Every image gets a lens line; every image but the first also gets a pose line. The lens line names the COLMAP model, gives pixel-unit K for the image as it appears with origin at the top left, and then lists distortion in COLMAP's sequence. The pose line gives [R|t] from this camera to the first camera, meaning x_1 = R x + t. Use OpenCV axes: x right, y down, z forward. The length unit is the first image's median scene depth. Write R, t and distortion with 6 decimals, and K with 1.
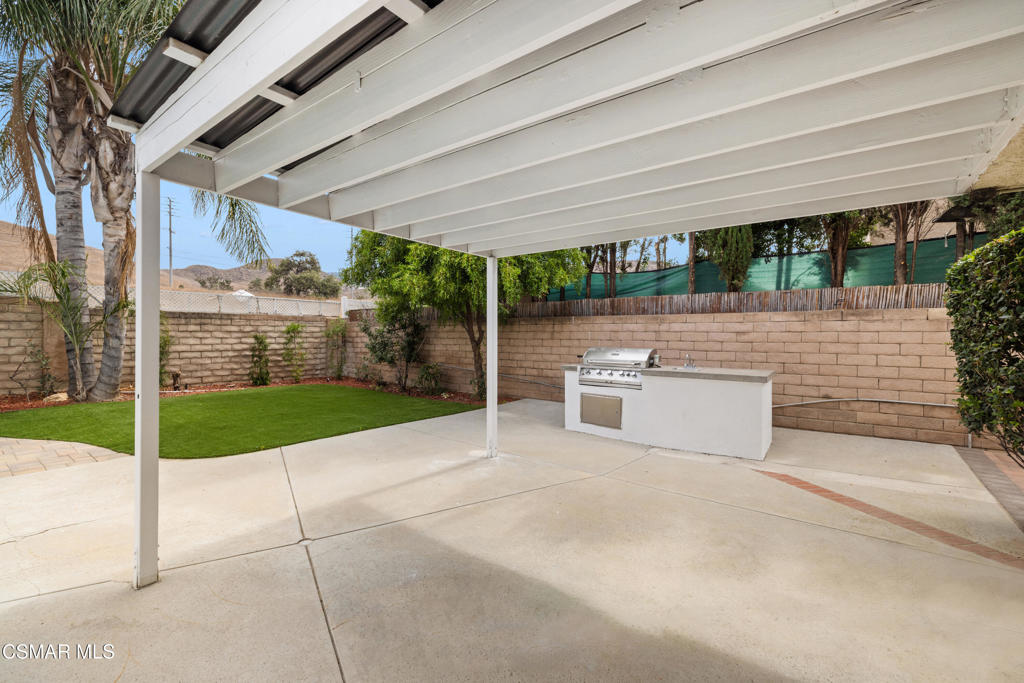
lens RADIAL K [[434.5, 0, 508.6], [0, 434.5, 332.7], [0, 0, 1]] dist [0.010246, 0.000217]
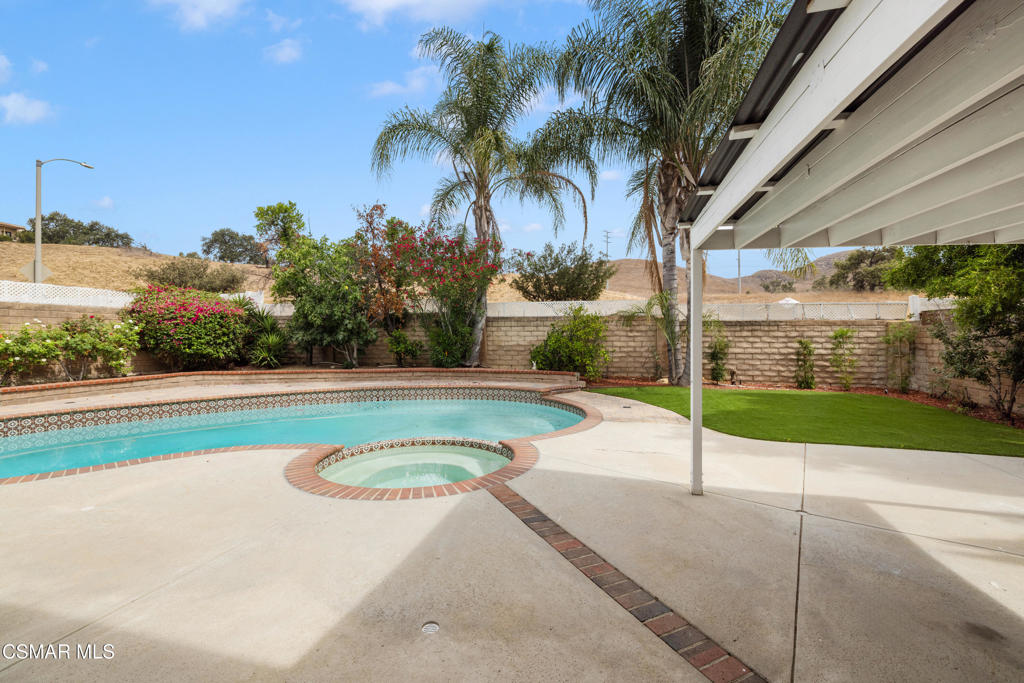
lens RADIAL K [[434.5, 0, 508.6], [0, 434.5, 332.7], [0, 0, 1]] dist [0.010246, 0.000217]
pose [[0.412328, -0.003755, -0.911028, 0.099052], [0.000268, 0.999992, -0.004000, -0.010000], [0.911035, 0.001405, 0.412326, -0.085365]]
